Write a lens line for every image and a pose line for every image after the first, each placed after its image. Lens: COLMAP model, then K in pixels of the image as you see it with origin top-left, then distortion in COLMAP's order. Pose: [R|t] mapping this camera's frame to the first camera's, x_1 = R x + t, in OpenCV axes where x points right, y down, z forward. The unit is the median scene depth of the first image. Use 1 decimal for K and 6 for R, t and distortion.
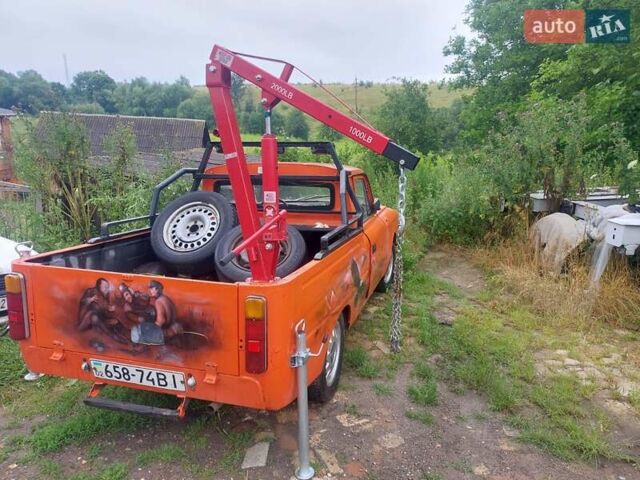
lens RADIAL K [[460.5, 0, 327.2], [0, 460.5, 230.5], [0, 0, 1]] dist [0.045979, -0.016130]
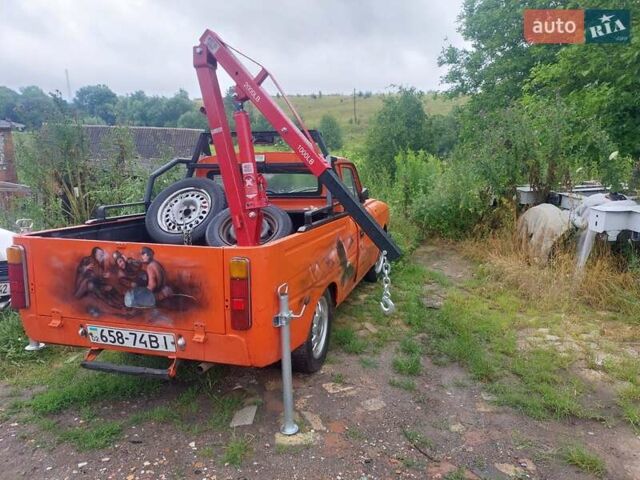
lens RADIAL K [[460.5, 0, 327.2], [0, 460.5, 230.4], [0, 0, 1]] dist [0.045979, -0.016130]
pose [[0.999908, -0.013265, -0.002746, 0.033200], [0.013195, 0.999628, -0.023890, 0.066979], [0.003062, 0.023852, 0.999711, -0.047273]]
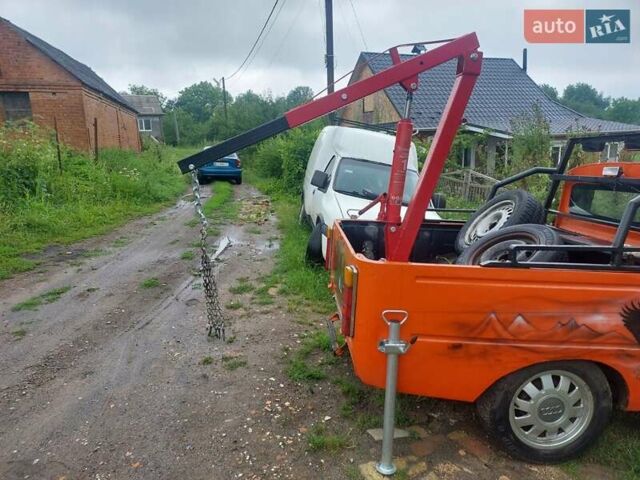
lens RADIAL K [[460.5, 0, 319.4], [0, 460.5, 235.7], [0, 0, 1]] dist [0.045979, -0.016130]
pose [[0.331224, 0.164668, -0.929072, 0.508694], [-0.192129, 0.975795, 0.104453, -0.016178], [0.923784, 0.143905, 0.354844, 0.324401]]
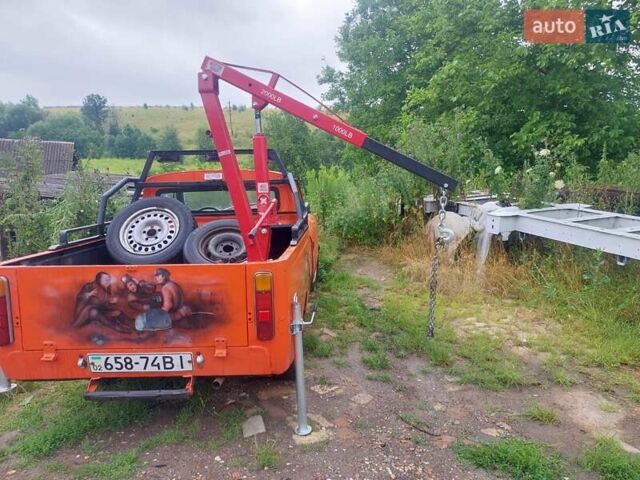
lens RADIAL K [[460.5, 0, 328.5], [0, 460.5, 228.2], [0, 0, 1]] dist [0.045979, -0.016130]
pose [[0.963594, -0.056964, 0.261231, -0.180980], [0.070915, 0.996499, -0.044286, 0.060141], [-0.257794, 0.061198, 0.964260, -0.096377]]
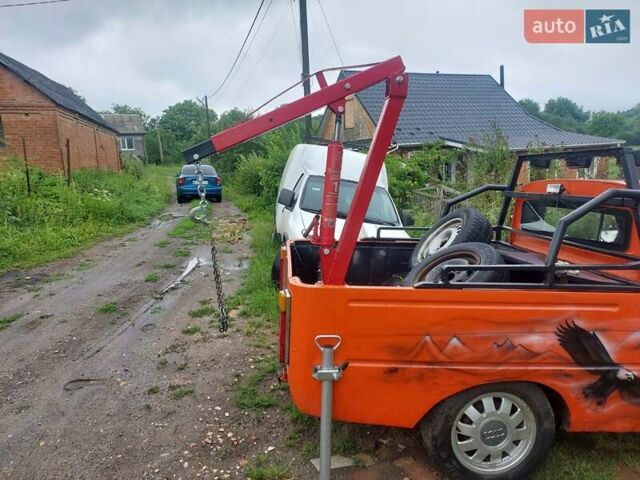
lens RADIAL K [[460.5, 0, 320.7], [0, 460.5, 235.4], [0, 0, 1]] dist [0.045979, -0.016130]
pose [[0.359097, 0.126174, -0.924732, 0.521224], [-0.175391, 0.982290, 0.065919, -0.040961], [0.916672, 0.138518, 0.374867, 0.403417]]
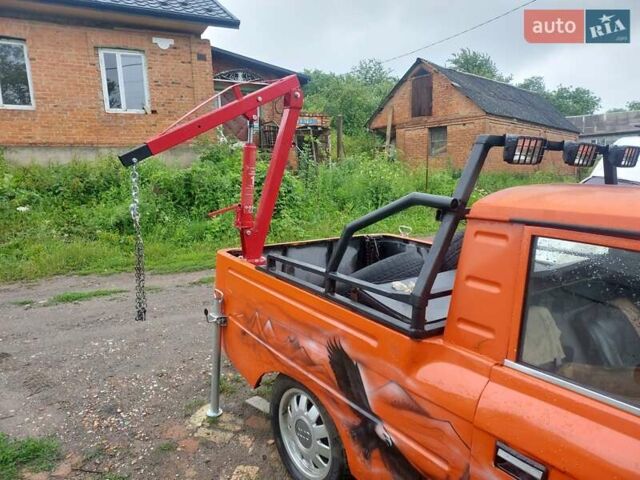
lens RADIAL K [[460.5, 0, 323.8], [0, 460.5, 238.0], [0, 0, 1]] dist [0.045979, -0.016130]
pose [[-0.595813, 0.105370, -0.796181, 0.505332], [-0.167795, 0.953146, 0.251711, -0.201465], [0.785399, 0.283567, -0.550216, 1.254916]]
